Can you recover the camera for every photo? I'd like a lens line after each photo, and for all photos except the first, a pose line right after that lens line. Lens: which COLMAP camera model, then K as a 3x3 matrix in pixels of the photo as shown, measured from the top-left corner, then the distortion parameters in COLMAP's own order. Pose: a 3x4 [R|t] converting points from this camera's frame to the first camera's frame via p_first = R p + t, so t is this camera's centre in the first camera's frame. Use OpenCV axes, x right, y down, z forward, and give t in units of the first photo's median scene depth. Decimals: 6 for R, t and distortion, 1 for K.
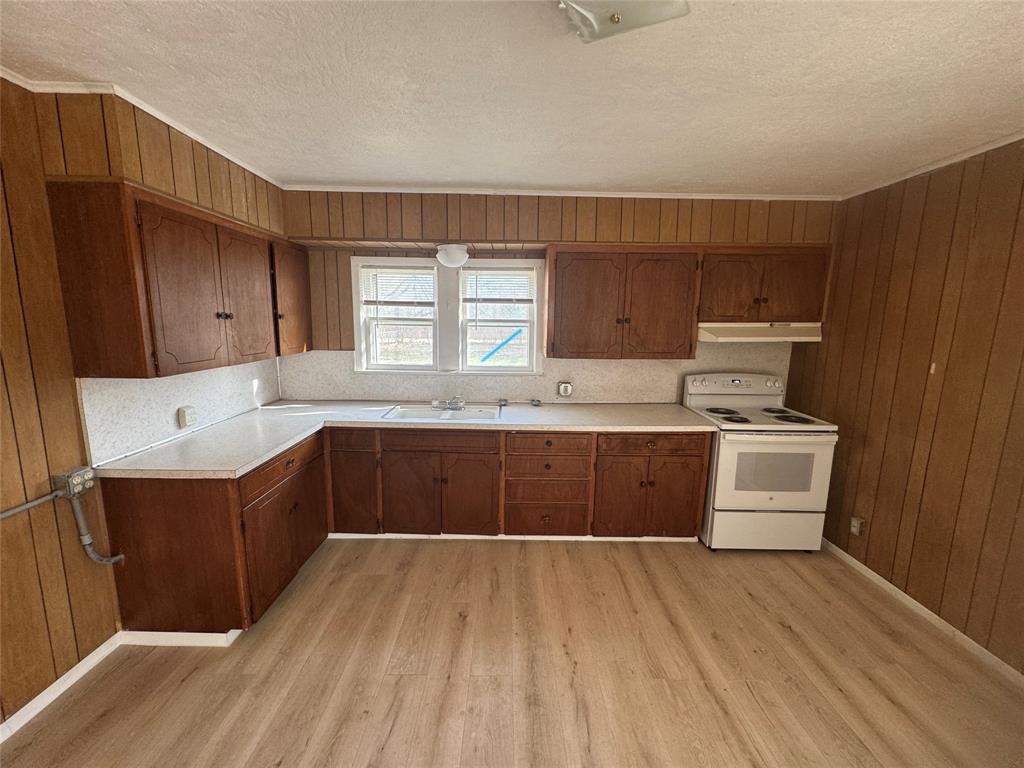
lens RADIAL K [[407.5, 0, 512.0], [0, 407.5, 384.0], [0, 0, 1]] dist [-0.003018, -0.000255]
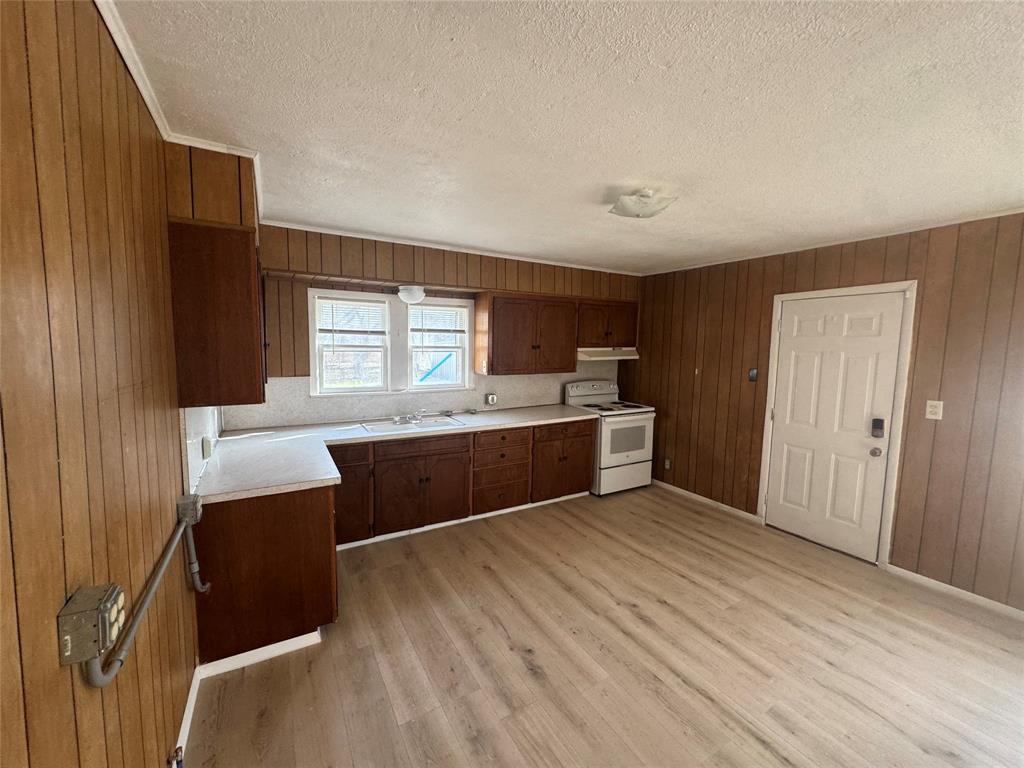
lens RADIAL K [[407.5, 0, 512.0], [0, 407.5, 384.0], [0, 0, 1]] dist [-0.003018, -0.000255]
pose [[0.866661, -0.050368, 0.496349, -0.525688], [0.076373, 0.996558, -0.032225, 0.012930], [-0.493018, 0.065836, 0.867525, -0.185925]]
